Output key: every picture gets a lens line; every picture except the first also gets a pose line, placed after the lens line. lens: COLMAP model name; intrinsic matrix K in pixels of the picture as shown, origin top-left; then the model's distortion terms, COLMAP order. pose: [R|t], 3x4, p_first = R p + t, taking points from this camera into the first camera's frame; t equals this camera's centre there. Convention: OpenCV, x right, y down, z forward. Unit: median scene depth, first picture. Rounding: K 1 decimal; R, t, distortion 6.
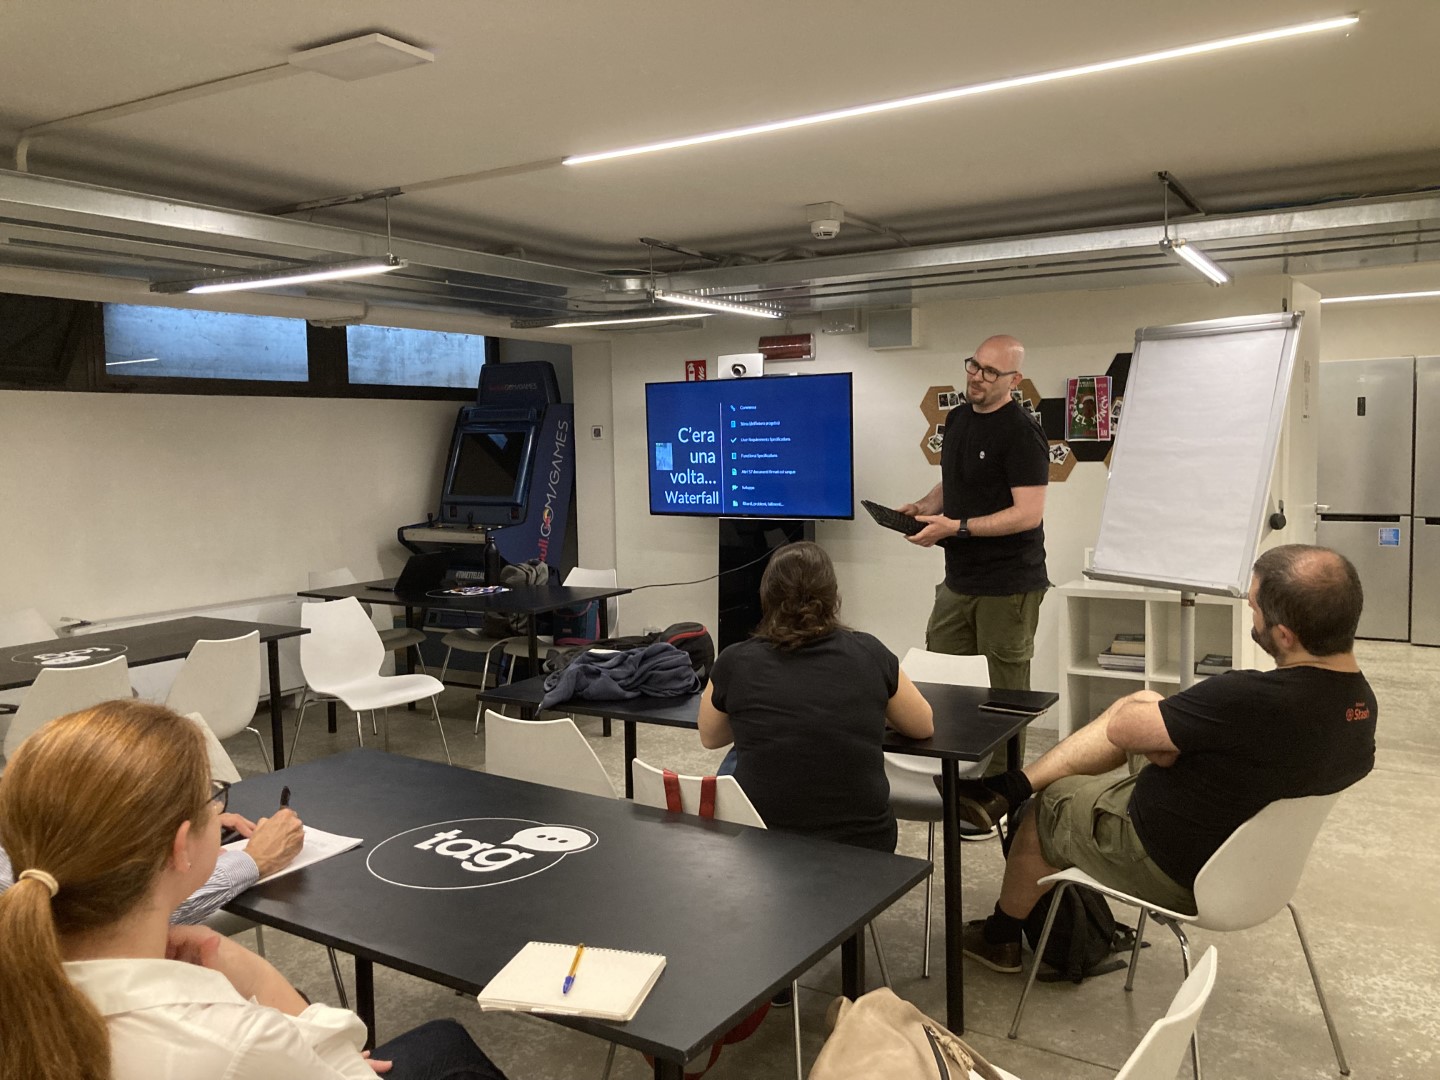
lens RADIAL K [[1186.7, 0, 710.0], [0, 1186.7, 533.6], [0, 0, 1]] dist [0.060013, -0.095047]
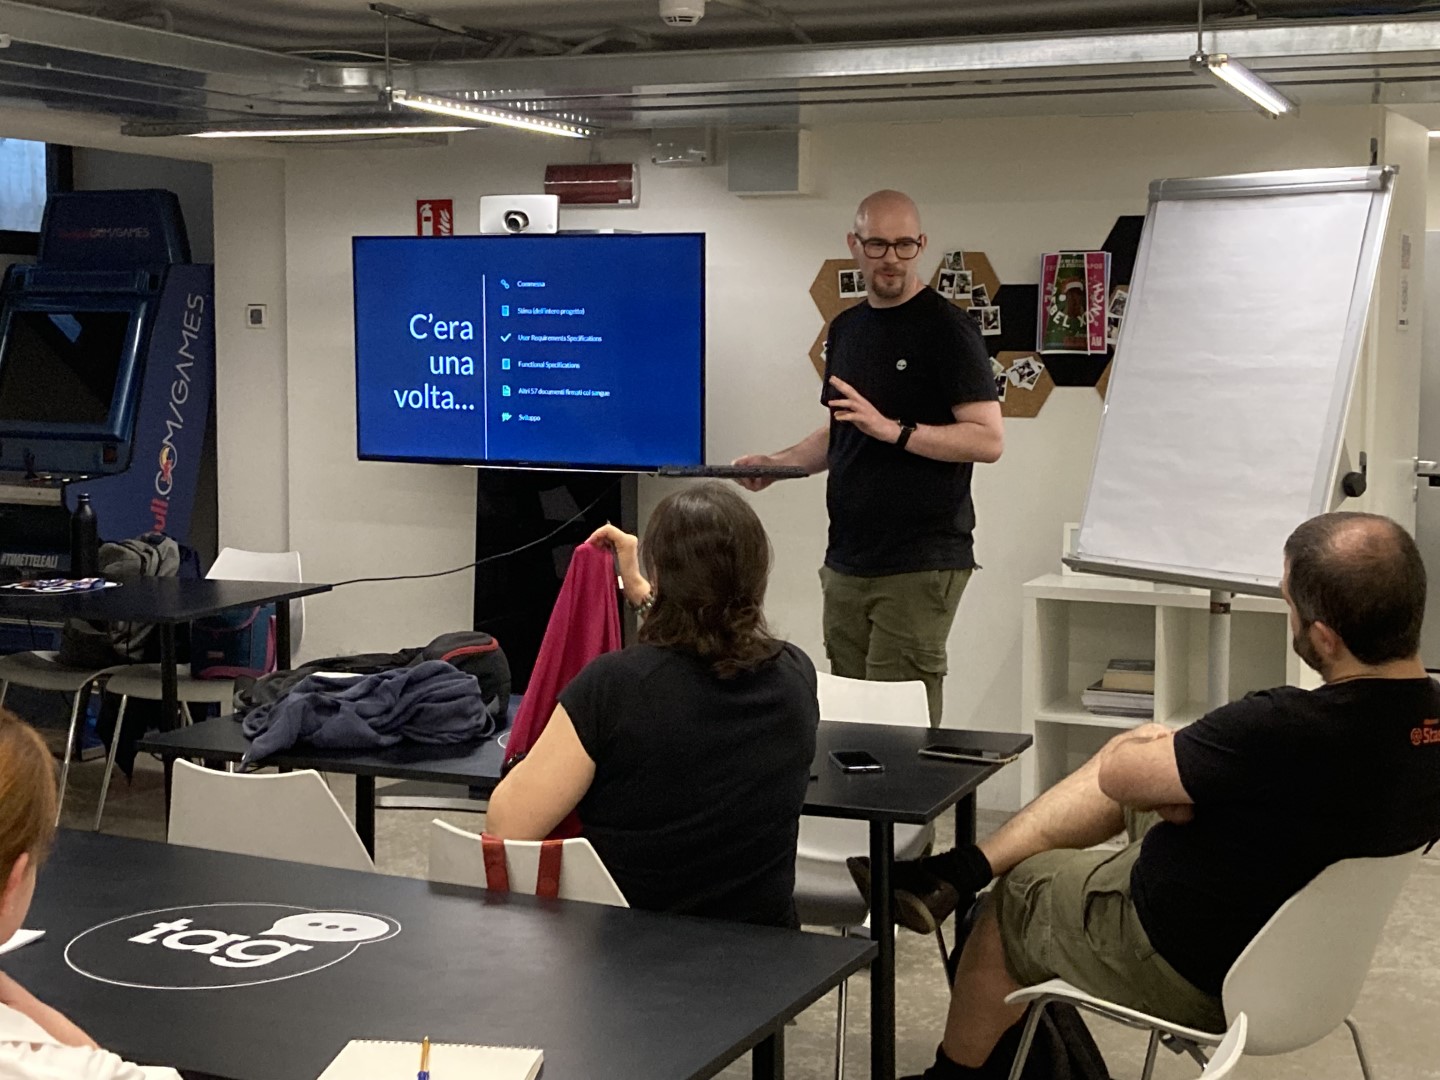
lens RADIAL K [[2157.2, 0, 695.7], [0, 2157.2, 535.4], [0, 0, 1]] dist [0.120586, 0.000000]
pose [[0.989856, 0.010729, 0.141670, -0.042017], [-0.013156, 0.999782, 0.016206, 0.002473], [-0.141465, -0.017905, 0.989781, -0.108299]]
